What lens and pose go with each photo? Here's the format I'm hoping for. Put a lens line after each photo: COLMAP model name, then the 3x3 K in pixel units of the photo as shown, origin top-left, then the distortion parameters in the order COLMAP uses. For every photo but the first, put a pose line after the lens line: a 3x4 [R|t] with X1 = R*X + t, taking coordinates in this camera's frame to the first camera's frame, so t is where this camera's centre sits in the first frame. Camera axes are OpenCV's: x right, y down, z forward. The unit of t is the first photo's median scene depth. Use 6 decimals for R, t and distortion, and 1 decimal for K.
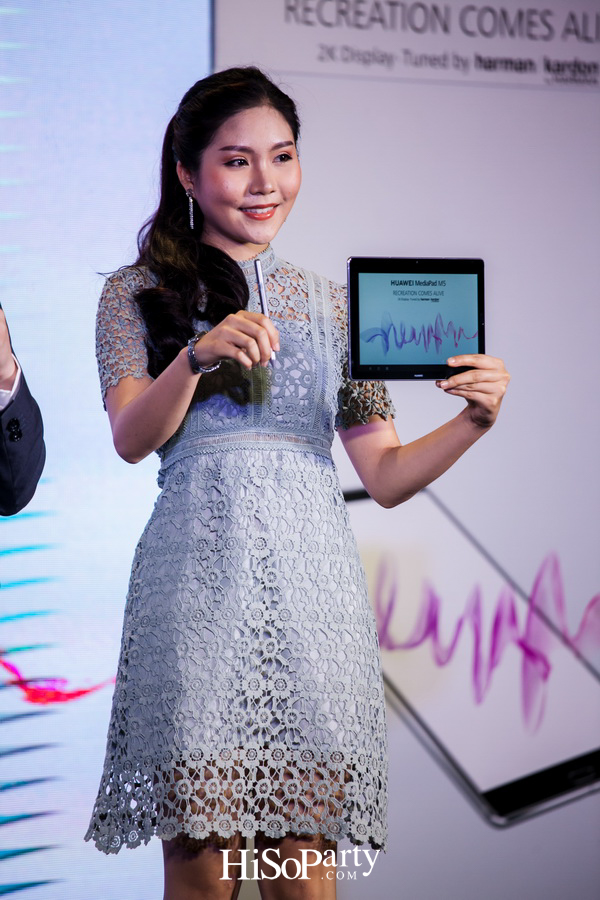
lens RADIAL K [[5188.8, 0, 299.8], [0, 5188.8, 449.2], [0, 0, 1]] dist [0.472485, 0.000000]
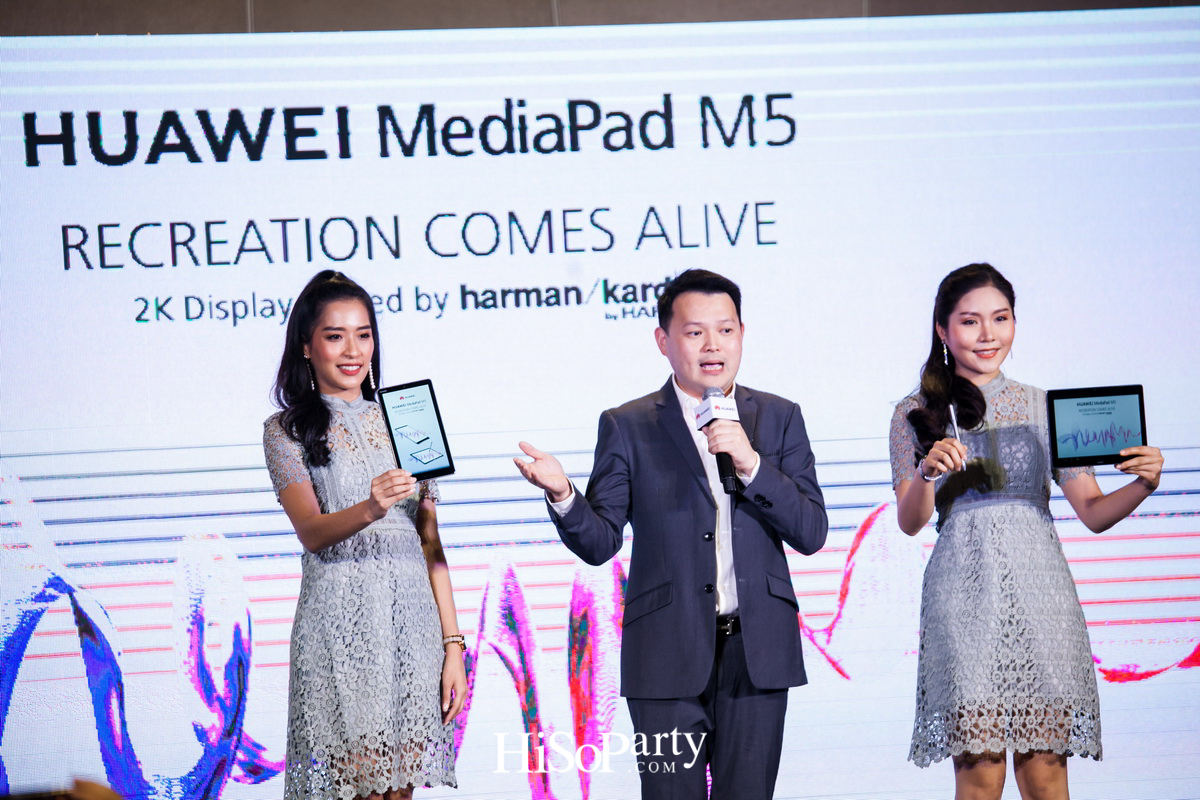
lens RADIAL K [[5152.1, 0, 608.2], [0, 5152.1, 399.2], [0, 0, 1]] dist [0.767592, 0.000000]
pose [[0.995799, -0.058581, -0.070369, -0.013439], [0.055497, 0.997444, -0.045003, 0.031697], [0.072826, 0.040909, 0.996505, -0.558816]]
